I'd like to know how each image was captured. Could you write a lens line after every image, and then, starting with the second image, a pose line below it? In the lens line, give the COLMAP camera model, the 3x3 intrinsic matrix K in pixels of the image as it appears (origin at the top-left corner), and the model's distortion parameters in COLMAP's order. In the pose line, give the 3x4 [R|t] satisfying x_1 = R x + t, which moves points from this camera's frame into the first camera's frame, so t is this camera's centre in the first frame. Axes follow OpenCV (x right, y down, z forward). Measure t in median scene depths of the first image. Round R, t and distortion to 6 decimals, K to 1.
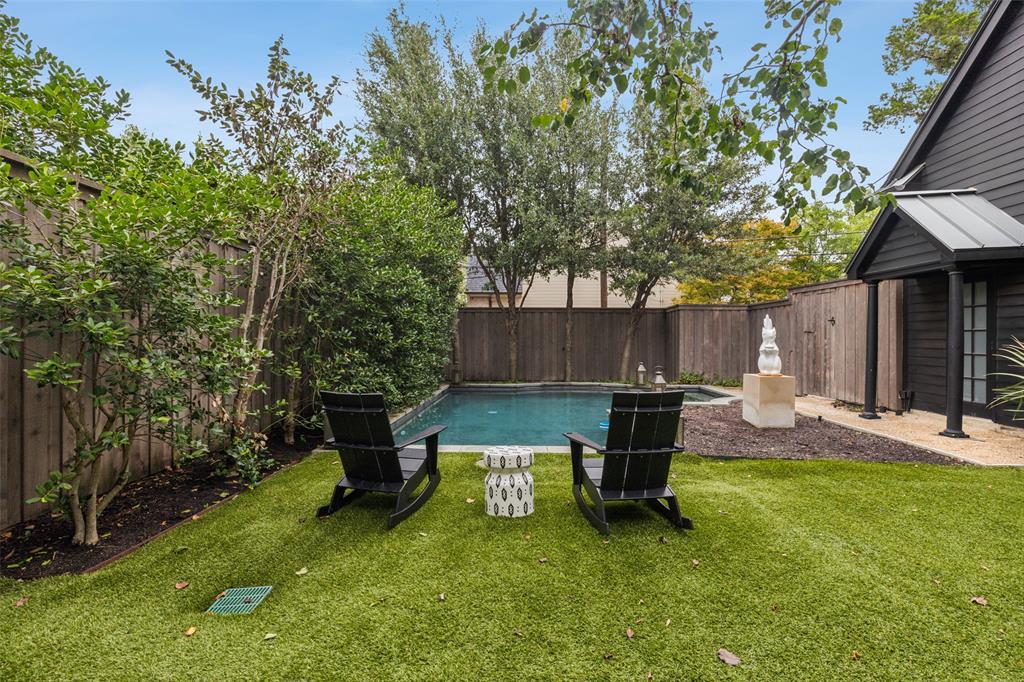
lens RADIAL K [[459.1, 0, 512.0], [0, 459.1, 341.0], [0, 0, 1]] dist [0.001723, 0.000470]
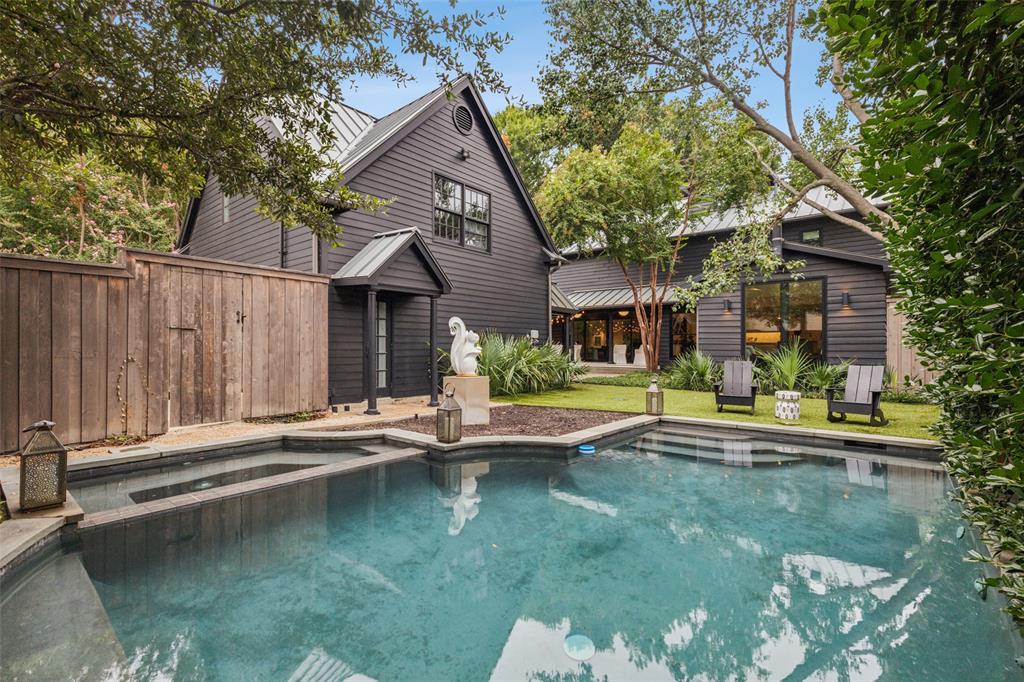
lens RADIAL K [[459.1, 0, 512.0], [0, 459.1, 341.0], [0, 0, 1]] dist [0.001723, 0.000470]
pose [[-0.795829, 0.006203, 0.605489, -0.149173], [0.000414, 0.999953, -0.009700, 0.005147], [-0.605521, -0.007469, -0.795794, 1.698069]]
